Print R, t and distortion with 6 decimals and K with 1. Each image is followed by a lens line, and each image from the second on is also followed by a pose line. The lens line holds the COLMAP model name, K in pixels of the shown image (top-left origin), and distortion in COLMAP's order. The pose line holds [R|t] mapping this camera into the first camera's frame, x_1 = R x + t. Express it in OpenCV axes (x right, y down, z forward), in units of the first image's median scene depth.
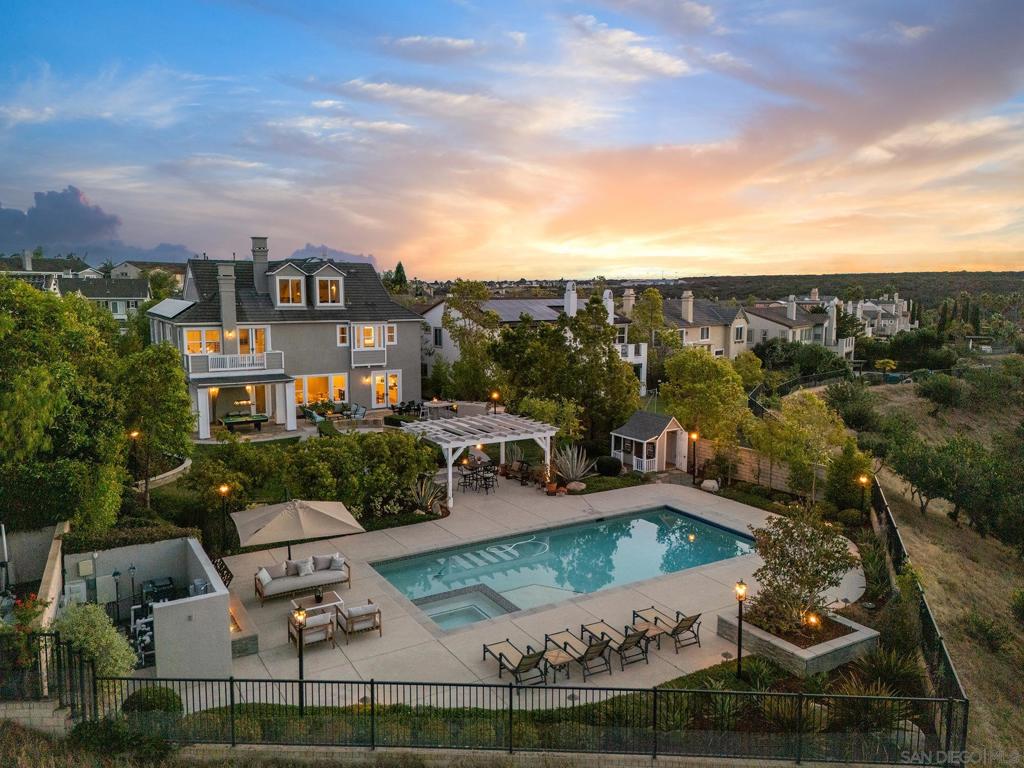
lens RADIAL K [[755.6, 0, 518.4], [0, 755.6, 397.8], [0, 0, 1]] dist [0.050084, -0.002064]
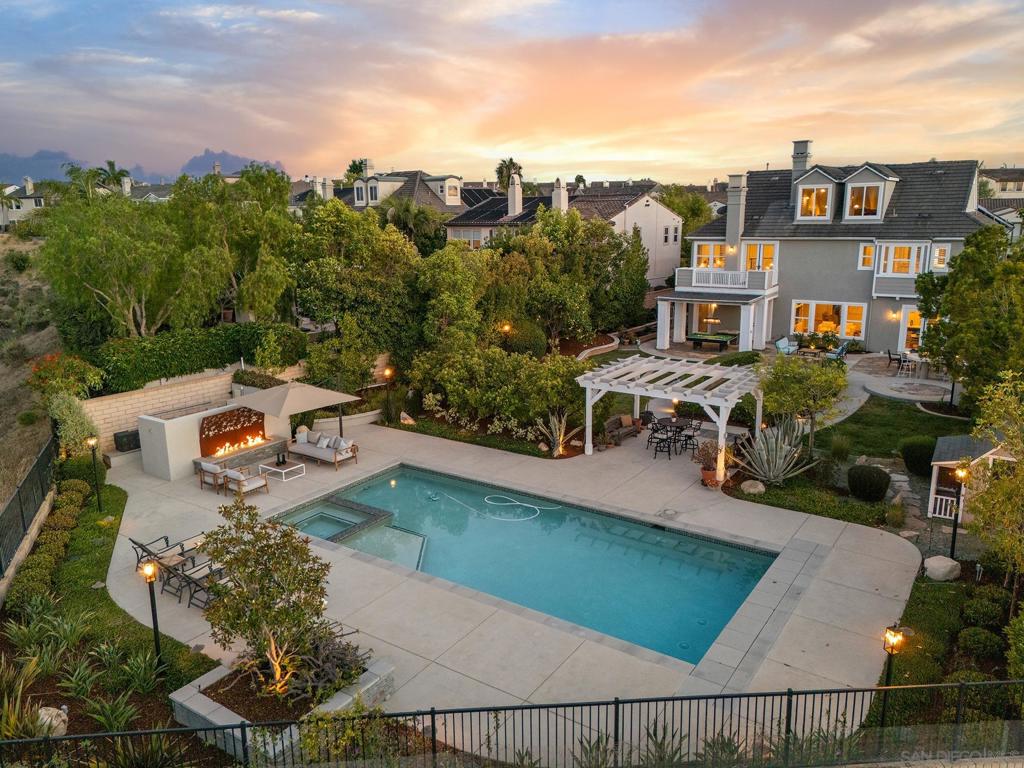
lens RADIAL K [[746.3, 0, 512.0], [0, 746.3, 384.0], [0, 0, 1]] dist [0.107122, -0.129025]
pose [[0.409973, 0.199852, -0.889933, 0.364341], [-0.115387, 0.979225, 0.166748, -0.040481], [0.904770, 0.034324, 0.424516, 0.317723]]
